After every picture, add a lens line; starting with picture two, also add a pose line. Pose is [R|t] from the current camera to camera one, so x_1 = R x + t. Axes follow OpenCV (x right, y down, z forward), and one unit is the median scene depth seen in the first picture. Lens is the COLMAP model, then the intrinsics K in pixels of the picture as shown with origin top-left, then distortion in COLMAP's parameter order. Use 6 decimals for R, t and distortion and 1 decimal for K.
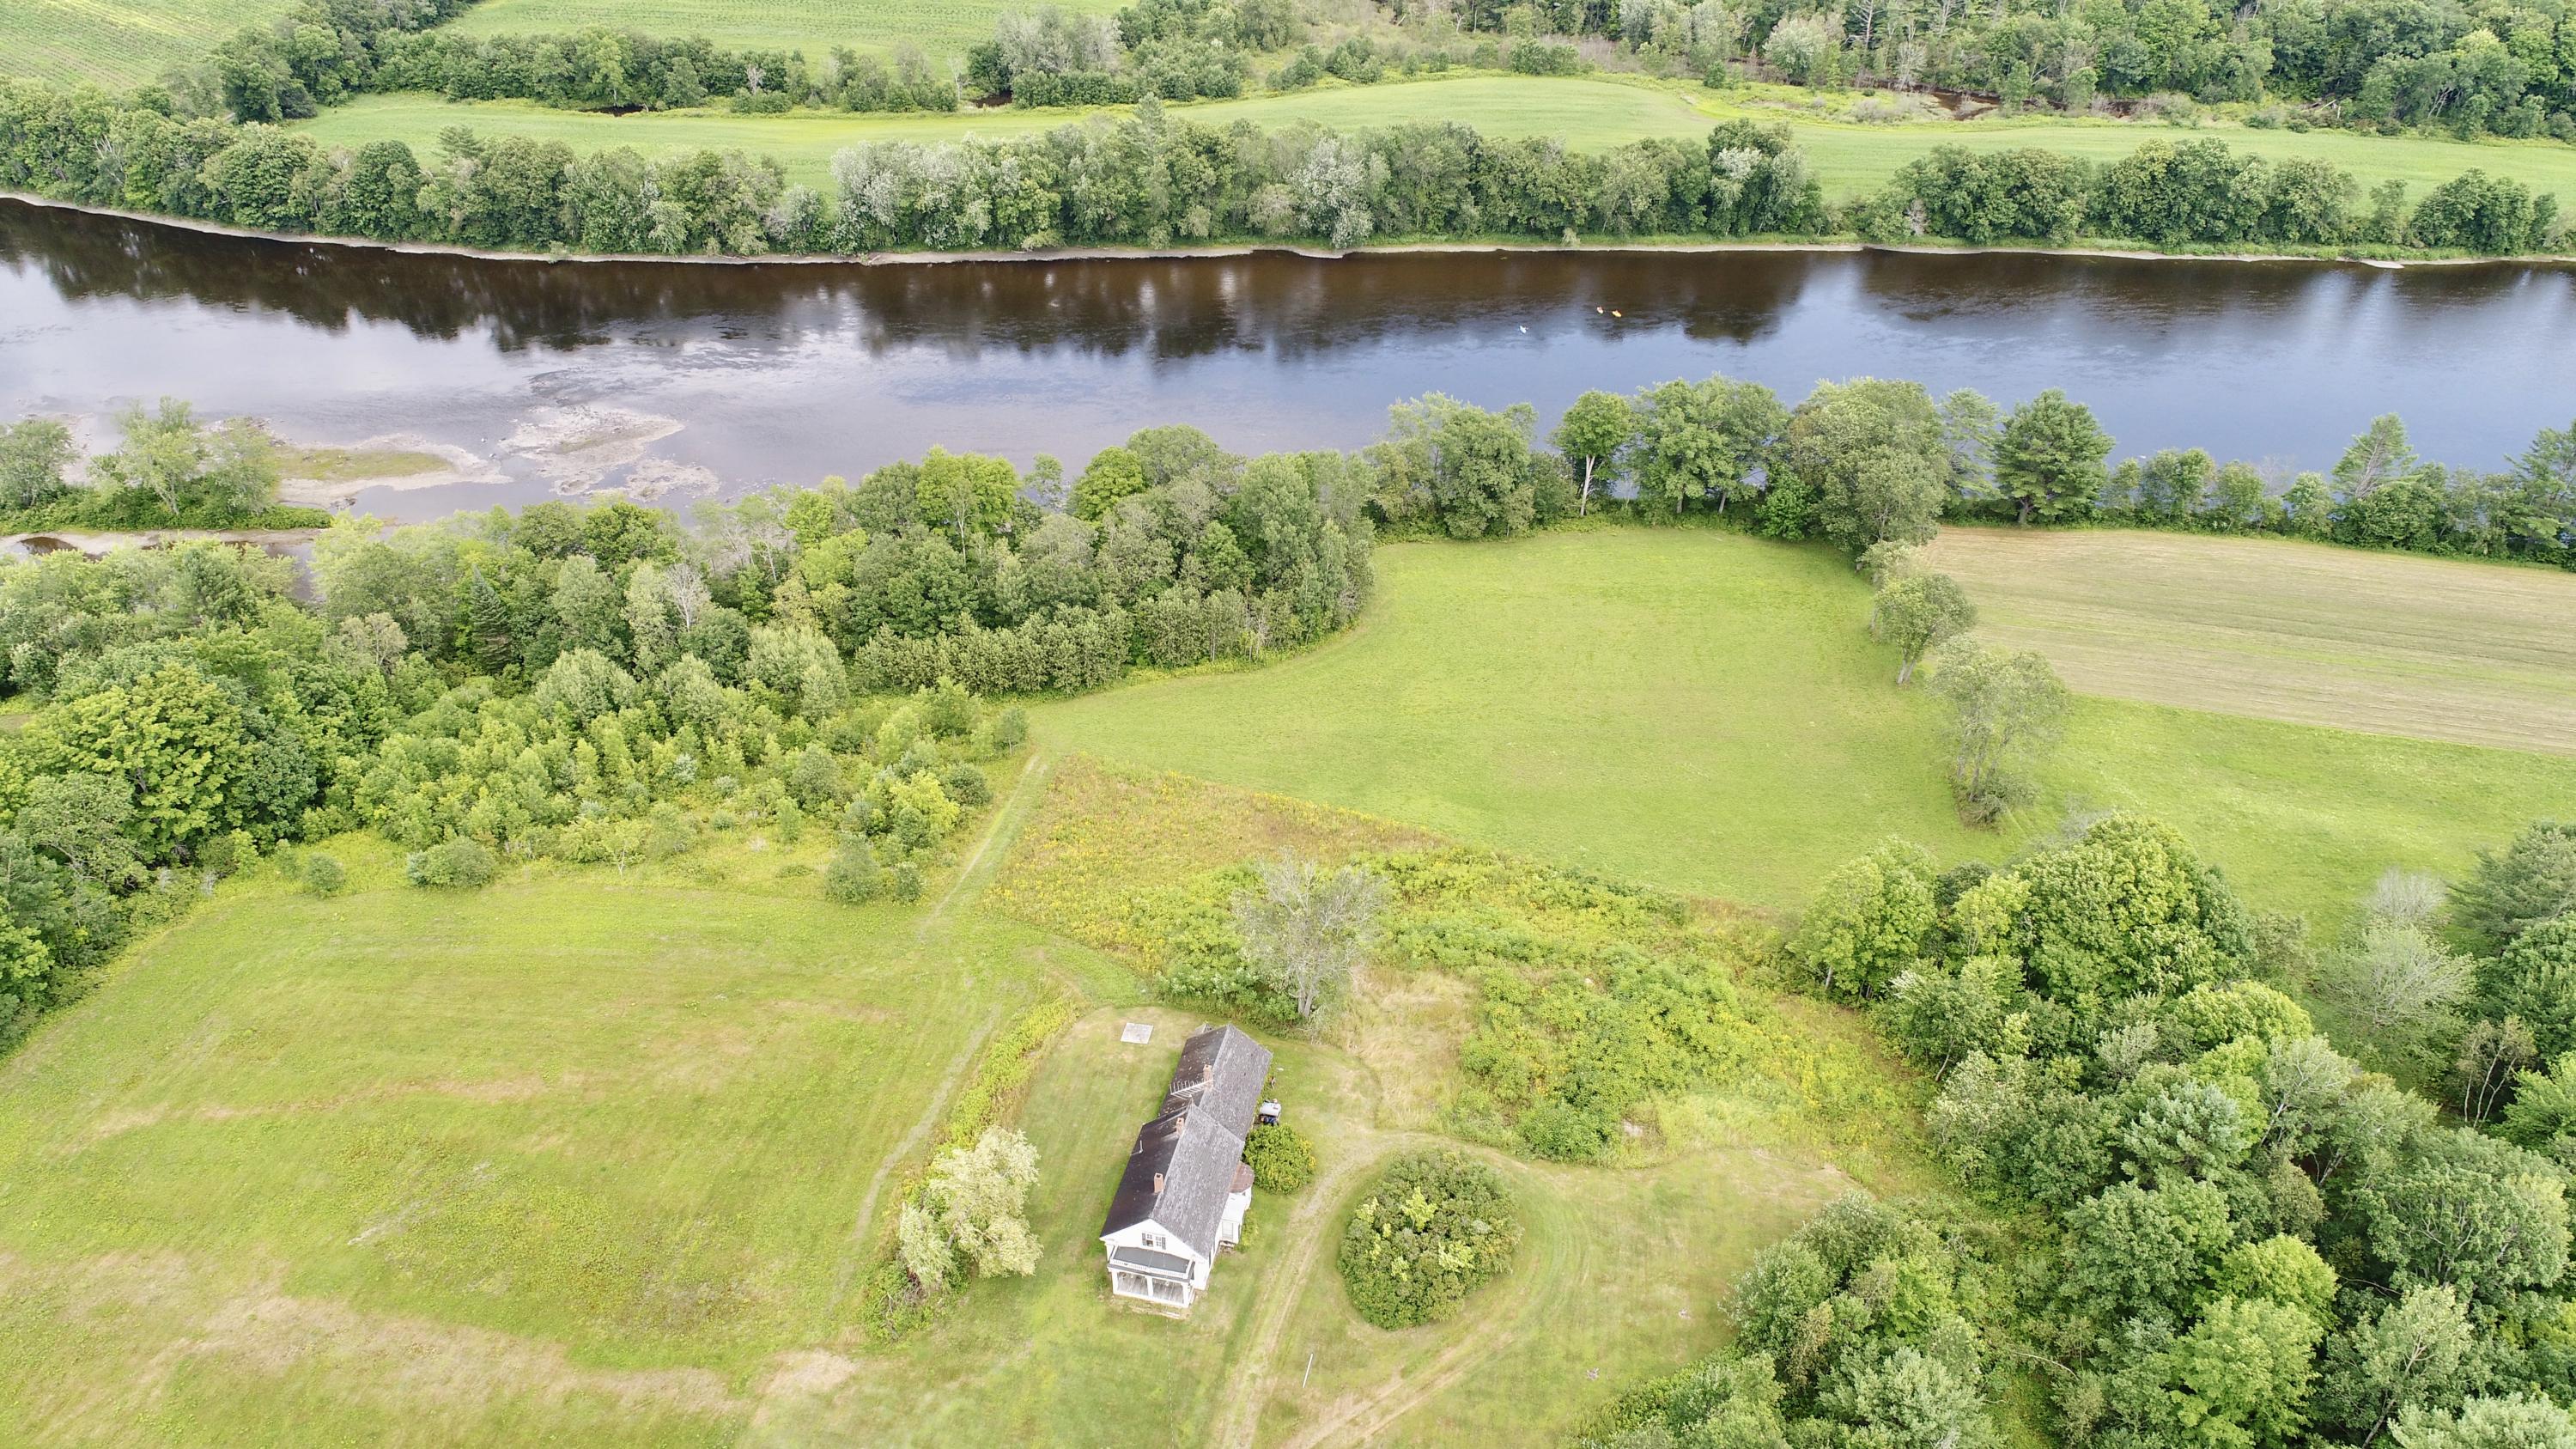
lens RADIAL K [[1760.7, 0, 1288.2], [0, 1760.7, 719.7], [0, 0, 1]] dist [-0.011053, 0.005970]
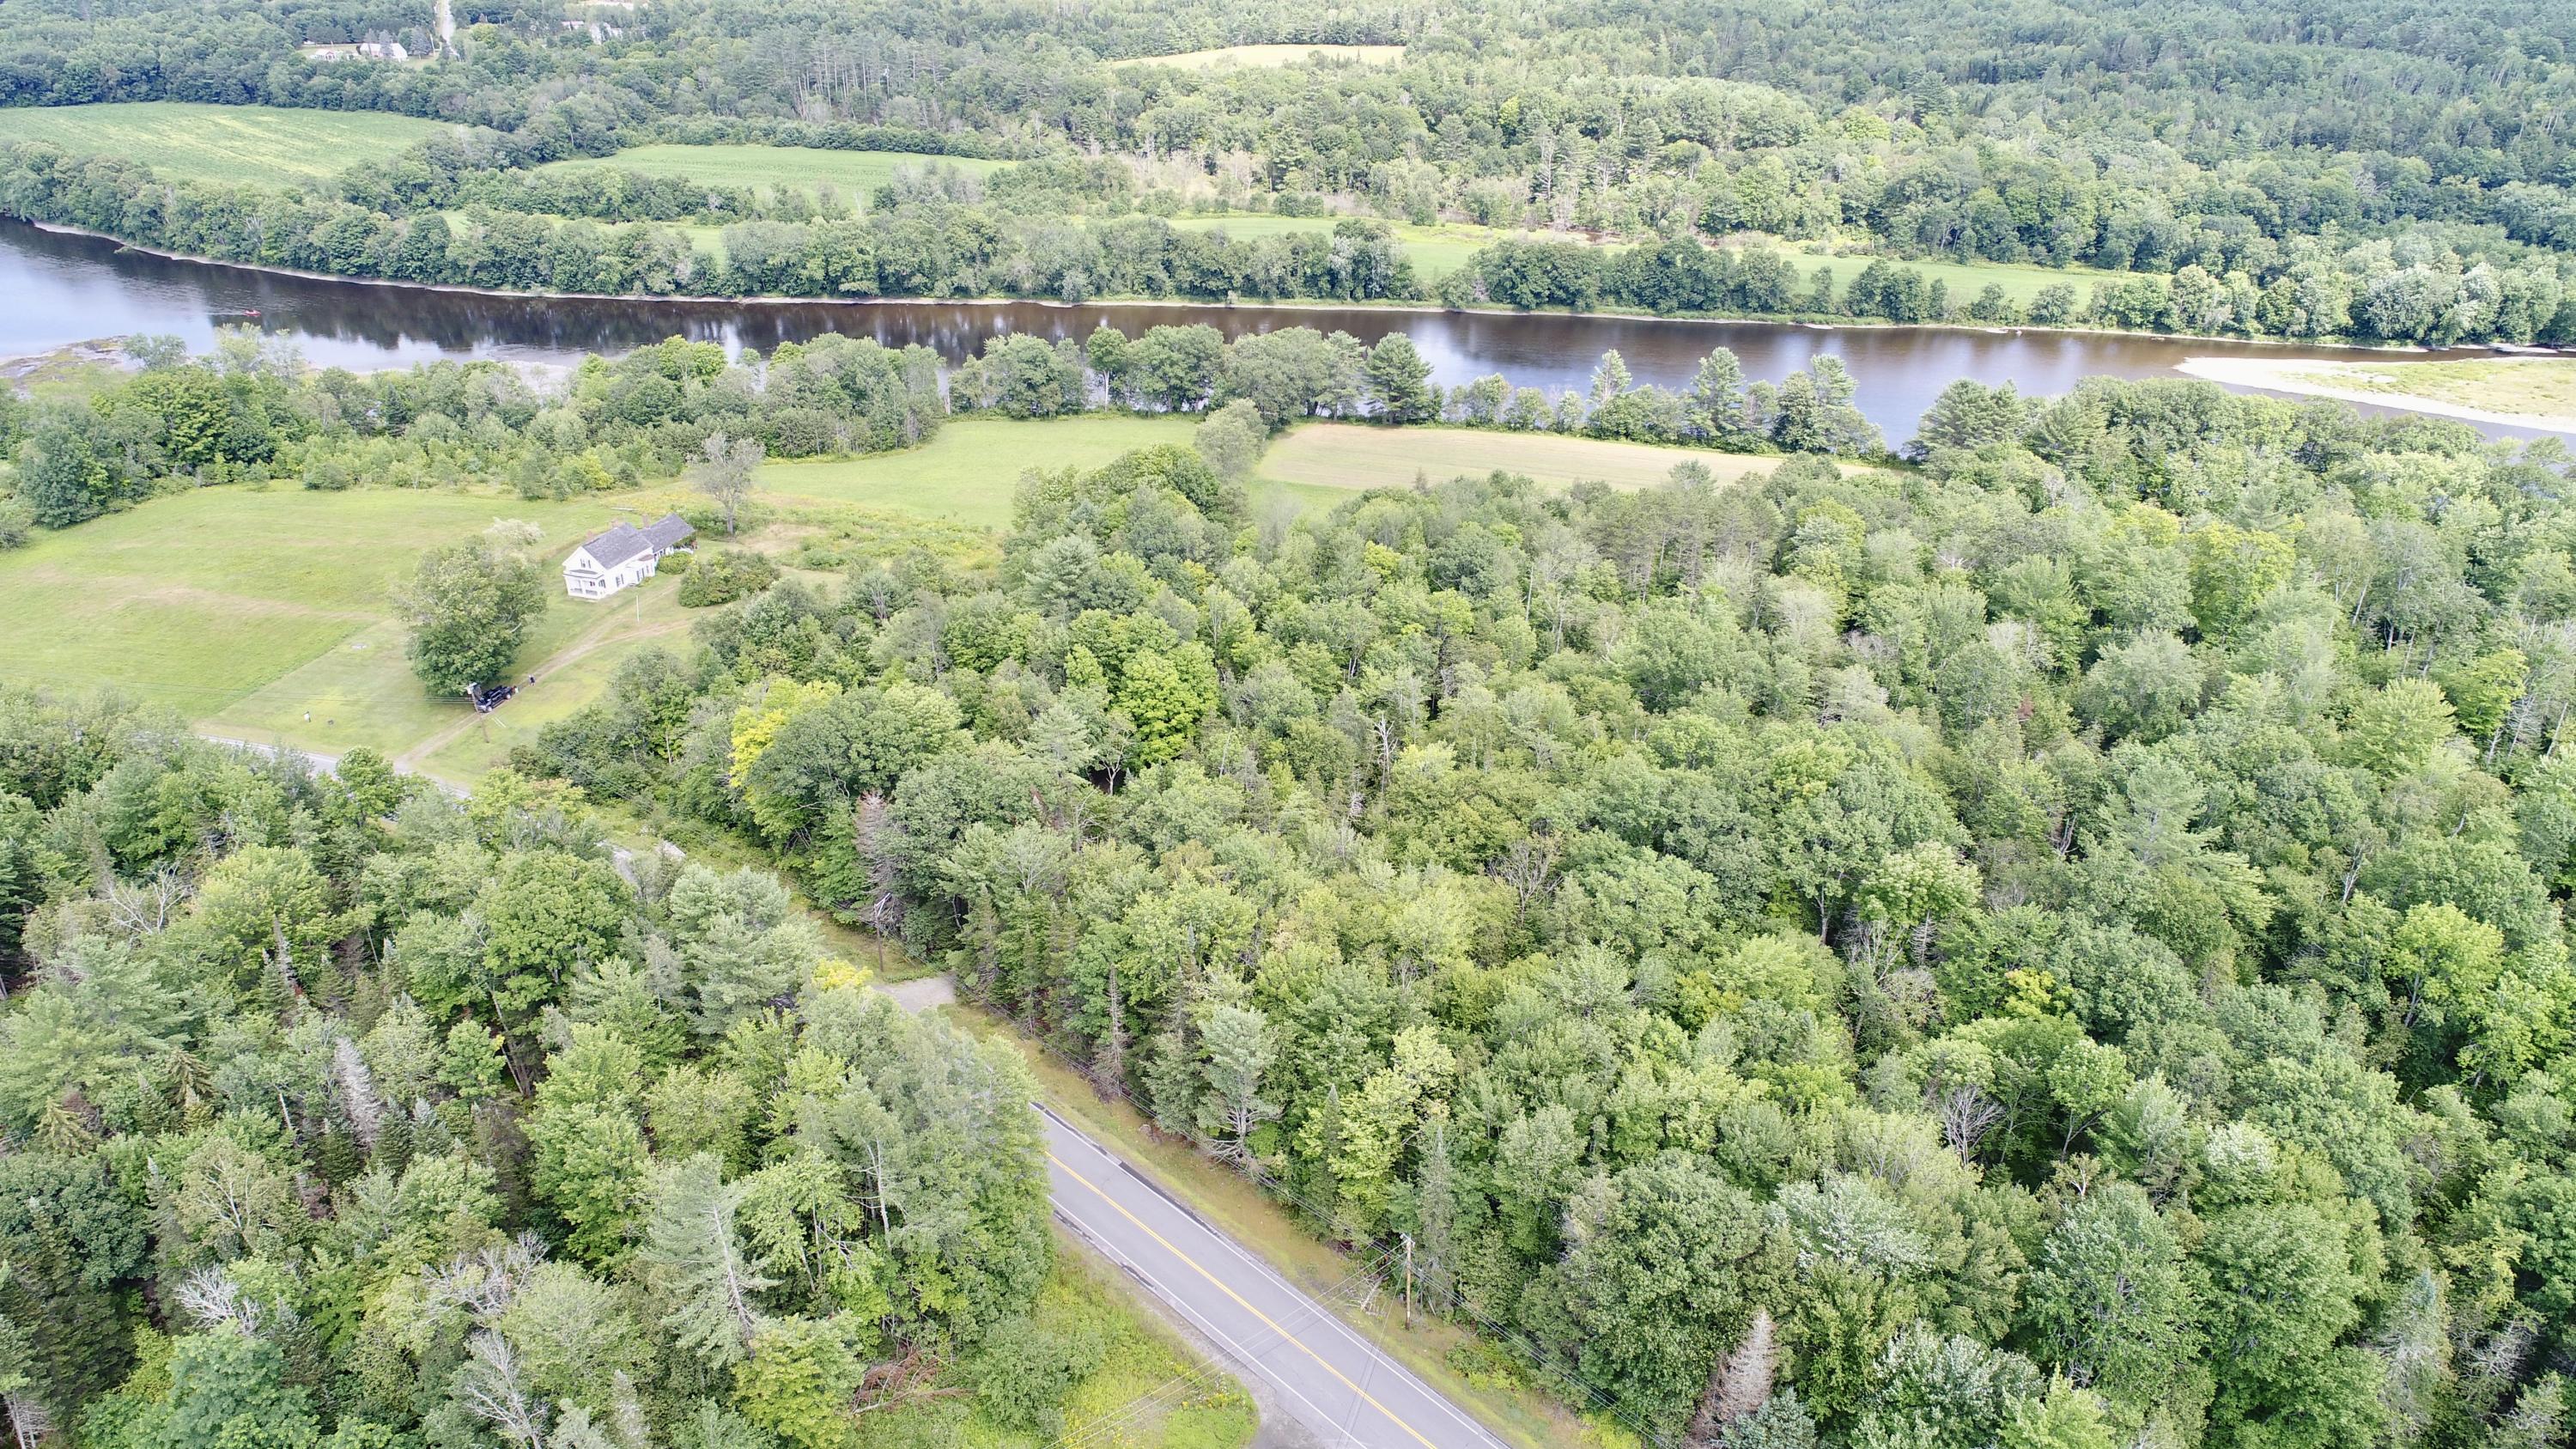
lens RADIAL K [[1760.7, 0, 1284.0], [0, 1760.7, 729.3], [0, 0, 1]] dist [-0.011053, 0.005970]
pose [[0.996423, 0.039282, -0.074822, 0.322523], [-0.049304, 0.989315, -0.137201, 0.260923], [0.068633, 0.140400, 0.987713, -0.342341]]
